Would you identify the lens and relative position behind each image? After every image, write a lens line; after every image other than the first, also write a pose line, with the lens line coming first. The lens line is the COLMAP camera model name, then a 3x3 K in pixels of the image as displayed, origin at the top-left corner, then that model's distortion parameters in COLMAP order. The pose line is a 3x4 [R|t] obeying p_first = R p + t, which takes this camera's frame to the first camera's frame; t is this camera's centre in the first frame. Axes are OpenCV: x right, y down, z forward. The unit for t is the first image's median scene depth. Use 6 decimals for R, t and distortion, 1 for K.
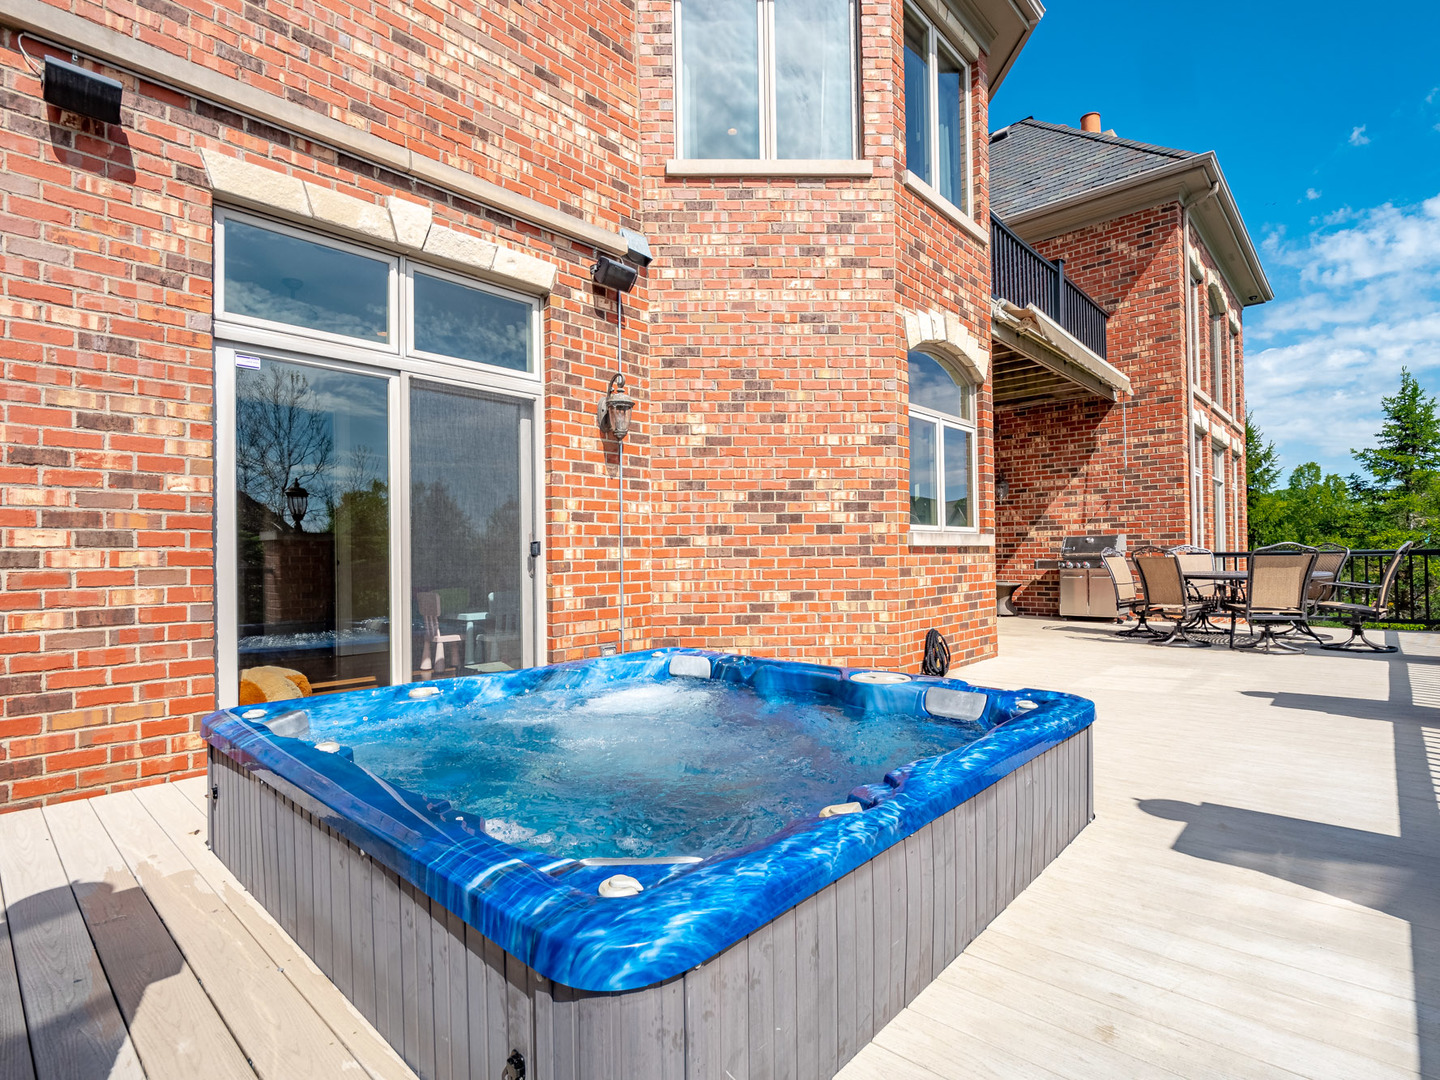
lens RADIAL K [[710.9, 0, 720.0], [0, 710.9, 540.0], [0, 0, 1]] dist [-0.010445, -0.000330]
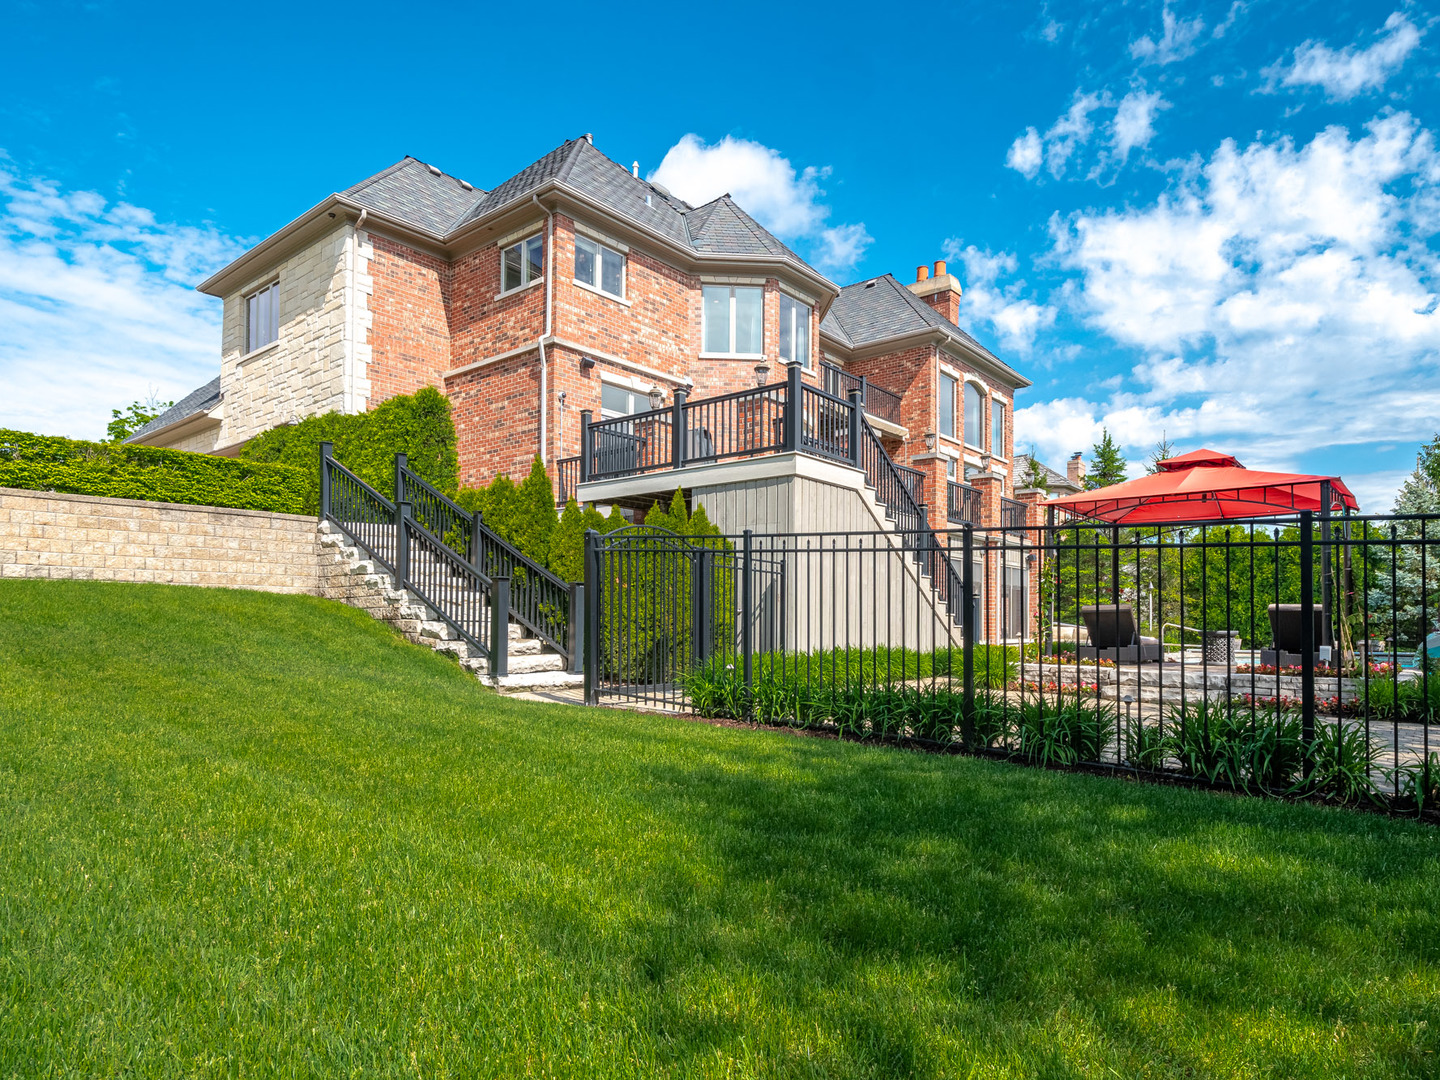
lens RADIAL K [[818.1, 0, 720.0], [0, 818.1, 540.0], [0, 0, 1]] dist [0.002079, 0.000115]
pose [[0.997996, 0.025190, 0.058048, -0.174207], [-0.021070, 0.997287, -0.070534, 0.518349], [-0.059667, 0.069170, 0.995819, -2.511548]]
